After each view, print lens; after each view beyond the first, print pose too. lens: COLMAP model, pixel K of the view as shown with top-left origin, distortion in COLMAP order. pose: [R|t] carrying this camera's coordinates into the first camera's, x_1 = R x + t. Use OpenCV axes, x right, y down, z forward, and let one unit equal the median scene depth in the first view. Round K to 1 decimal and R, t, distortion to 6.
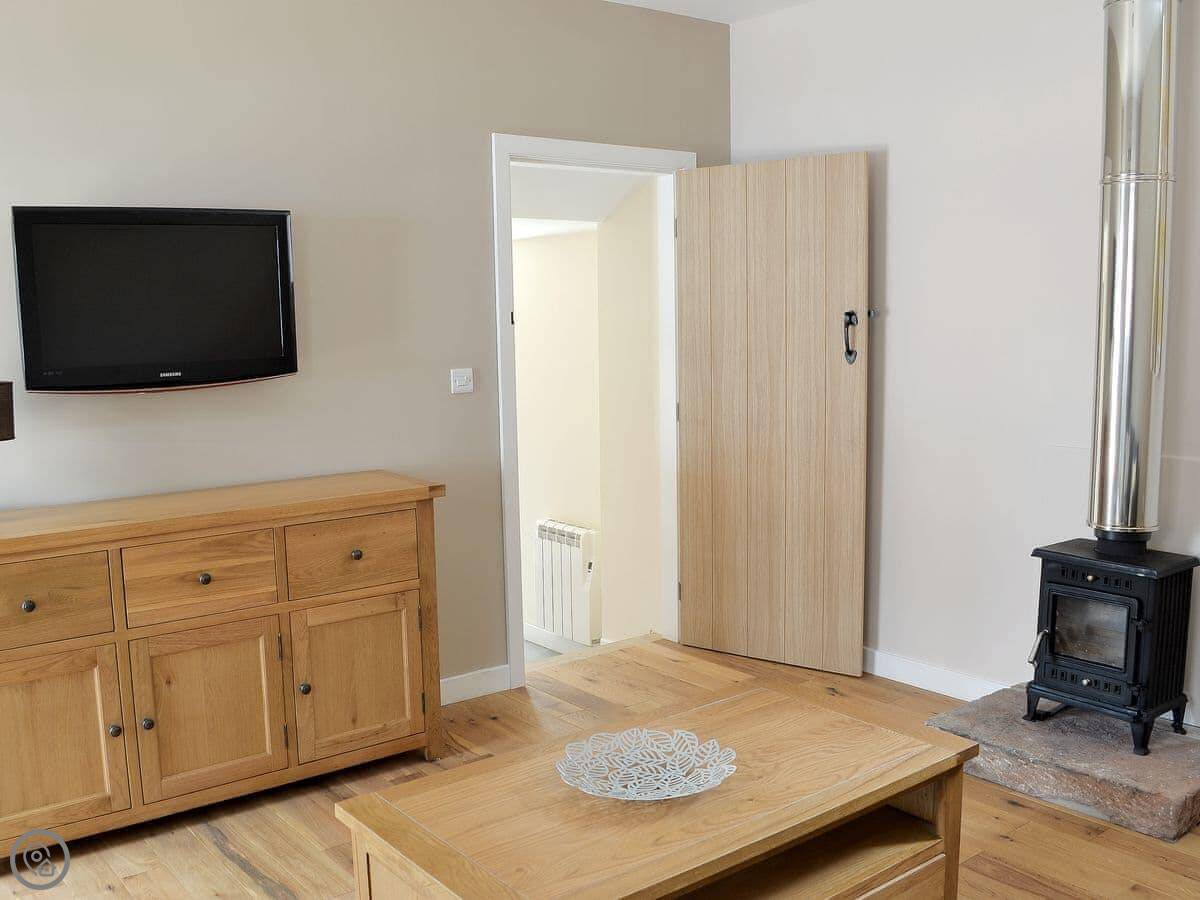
lens RADIAL K [[1161.7, 0, 600.0], [0, 1161.7, 450.0], [0, 0, 1]] dist [-0.059175, 0.029763]
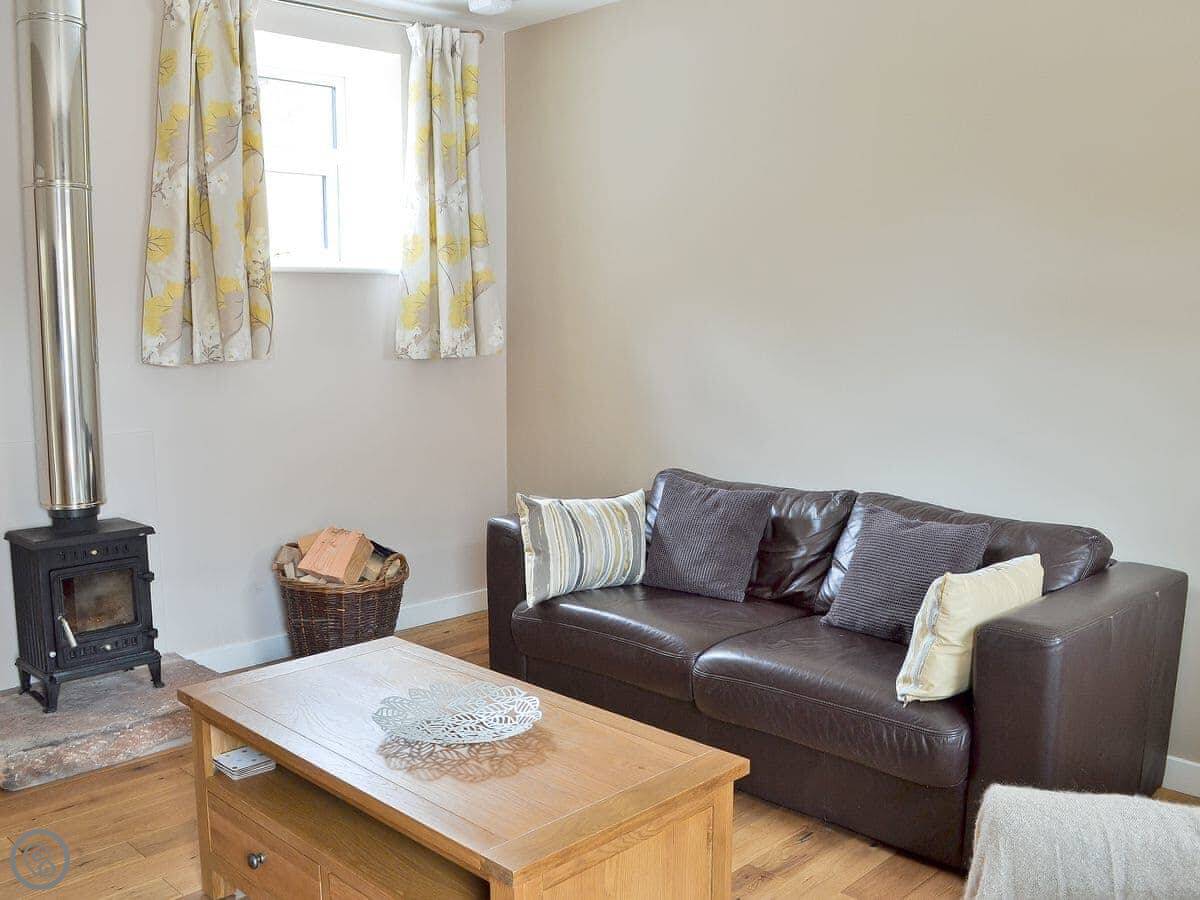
lens RADIAL K [[1161.7, 0, 600.0], [0, 1161.7, 450.0], [0, 0, 1]] dist [-0.059175, 0.029763]
pose [[-0.098021, -0.120143, 0.987906, -0.679003], [0.140712, 0.981040, 0.133270, -0.060330], [-0.985186, 0.152074, -0.079257, 0.602955]]
